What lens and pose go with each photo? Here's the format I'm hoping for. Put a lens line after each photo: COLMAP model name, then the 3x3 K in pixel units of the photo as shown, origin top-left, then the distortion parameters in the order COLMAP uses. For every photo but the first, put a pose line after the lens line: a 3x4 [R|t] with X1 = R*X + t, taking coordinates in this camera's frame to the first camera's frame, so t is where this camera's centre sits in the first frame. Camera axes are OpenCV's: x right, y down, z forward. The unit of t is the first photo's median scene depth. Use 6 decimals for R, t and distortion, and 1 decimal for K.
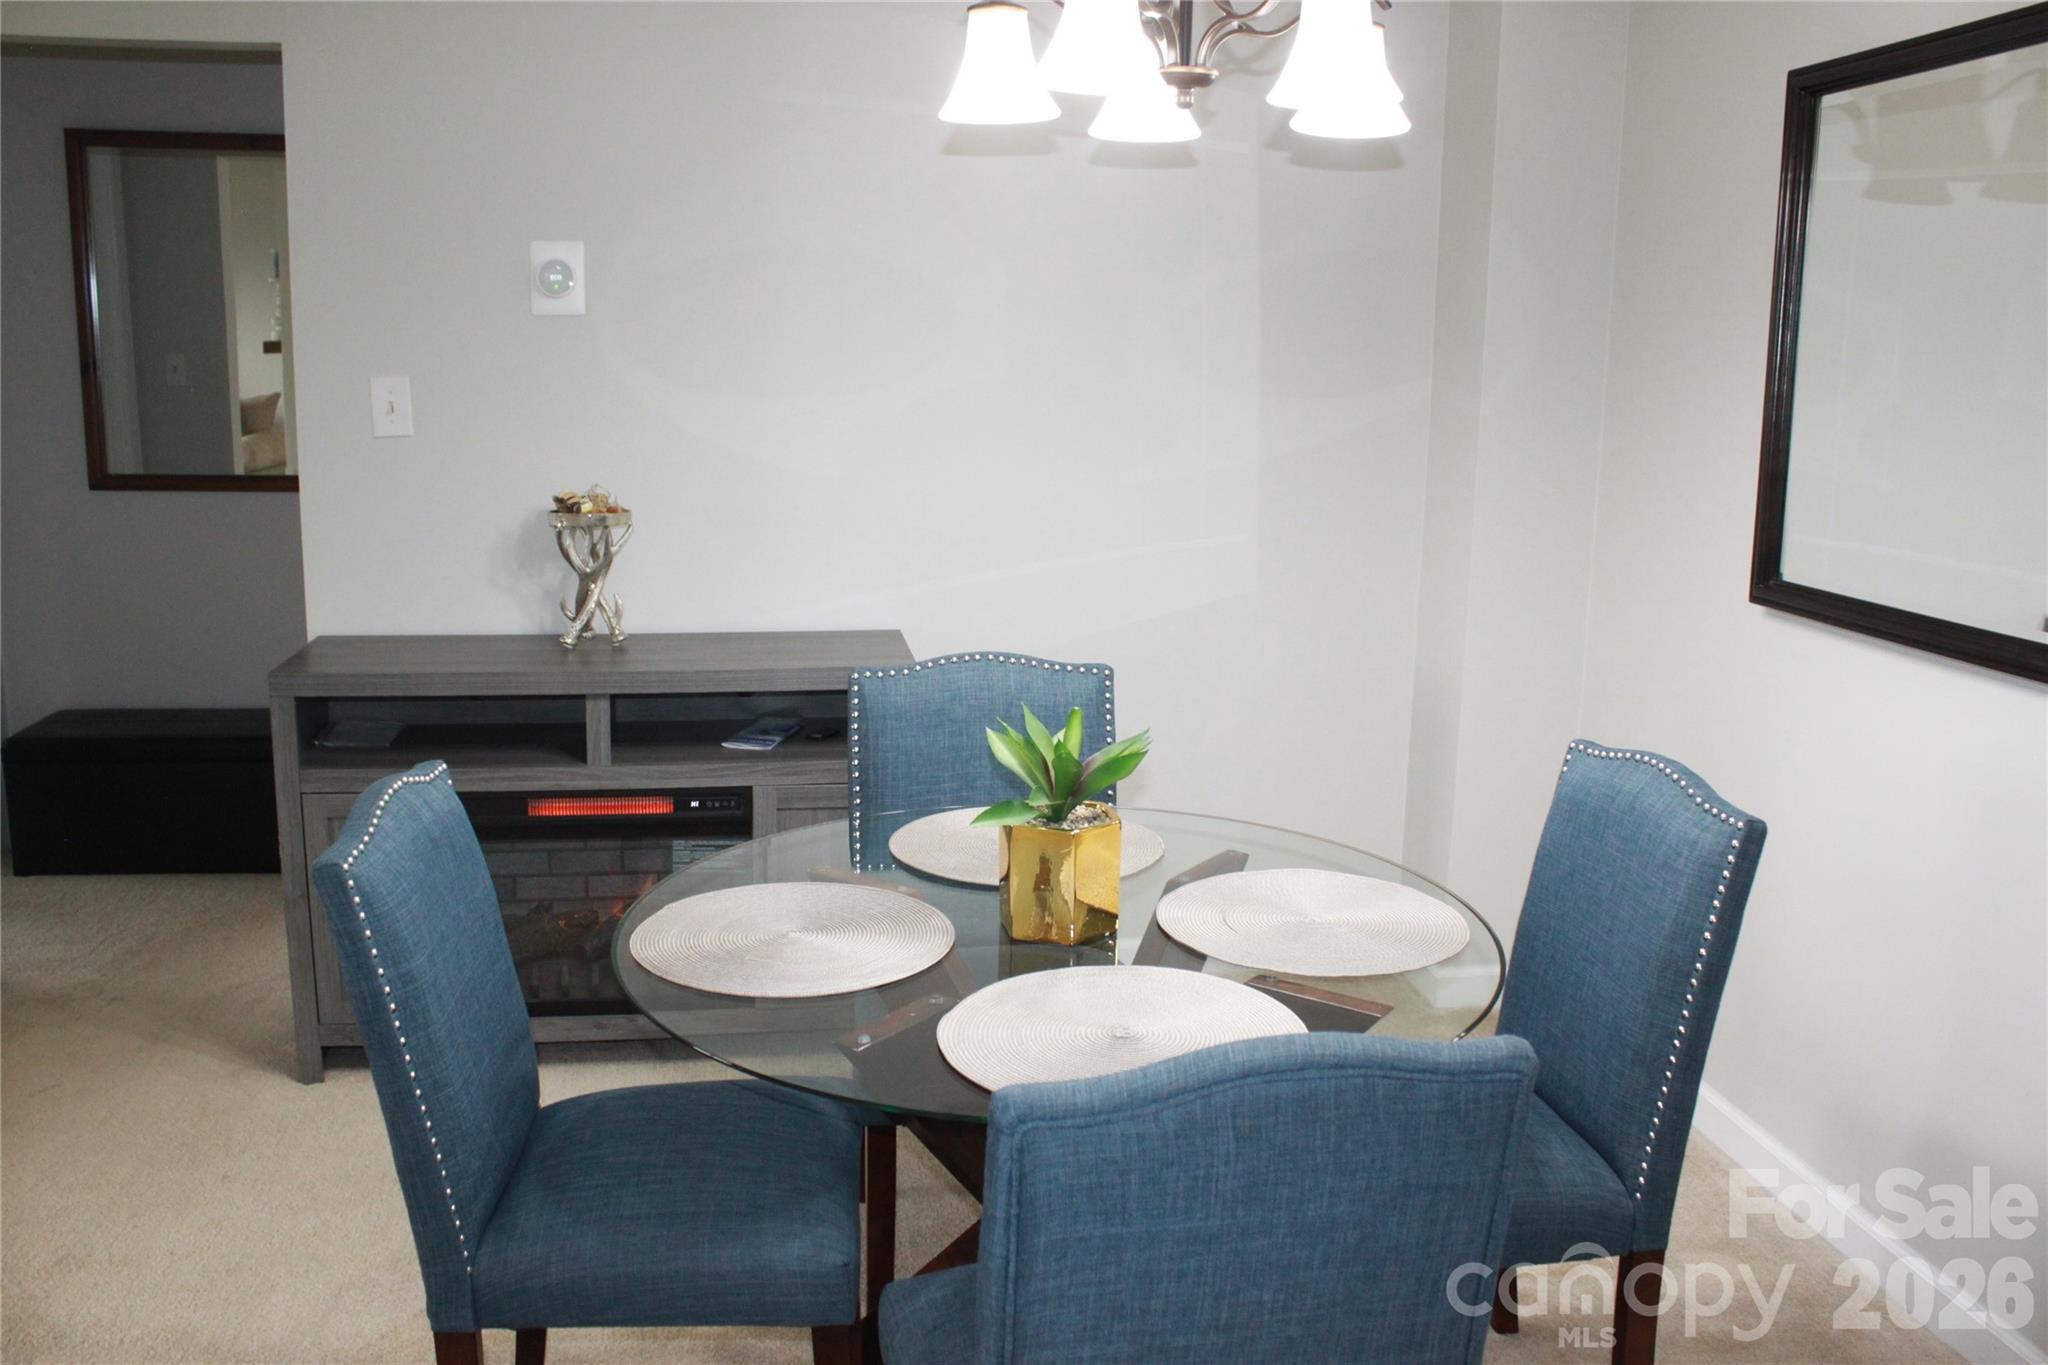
lens RADIAL K [[1696.4, 0, 1024.0], [0, 1696.4, 682.5], [0, 0, 1]] dist [-0.223116, -0.000211]
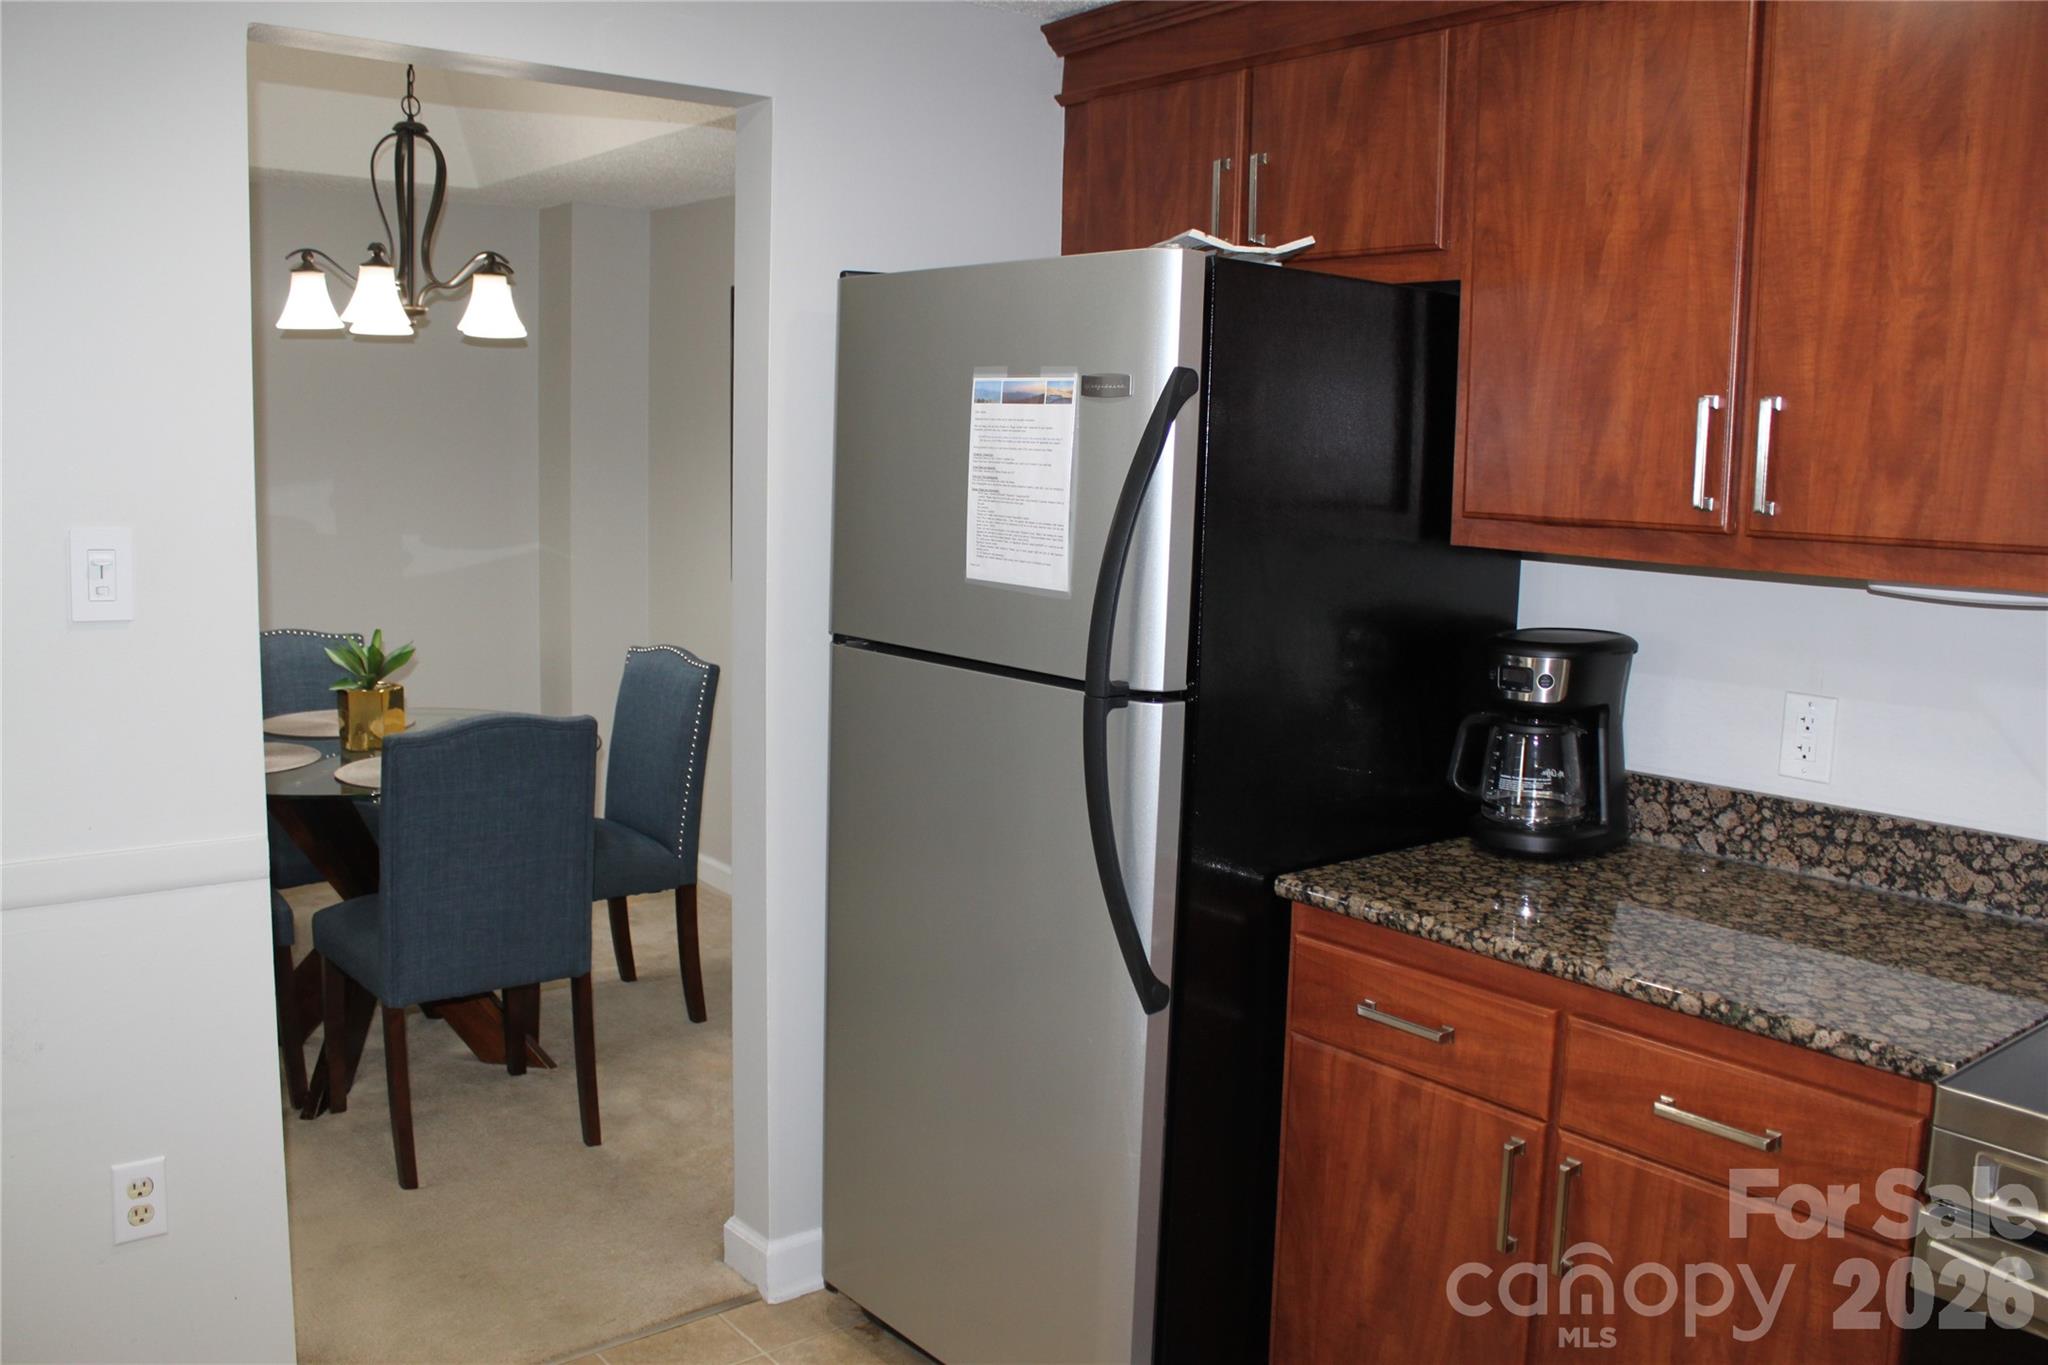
lens RADIAL K [[1684.6, 0, 1024.0], [0, 1684.6, 682.5], [0, 0, 1]] dist [-0.174572, 0.144548]
pose [[0.877495, -0.061461, 0.475632, -0.222249], [0.087008, 0.995698, -0.031857, 0.207601], [-0.471627, 0.069338, 0.879068, -1.066068]]
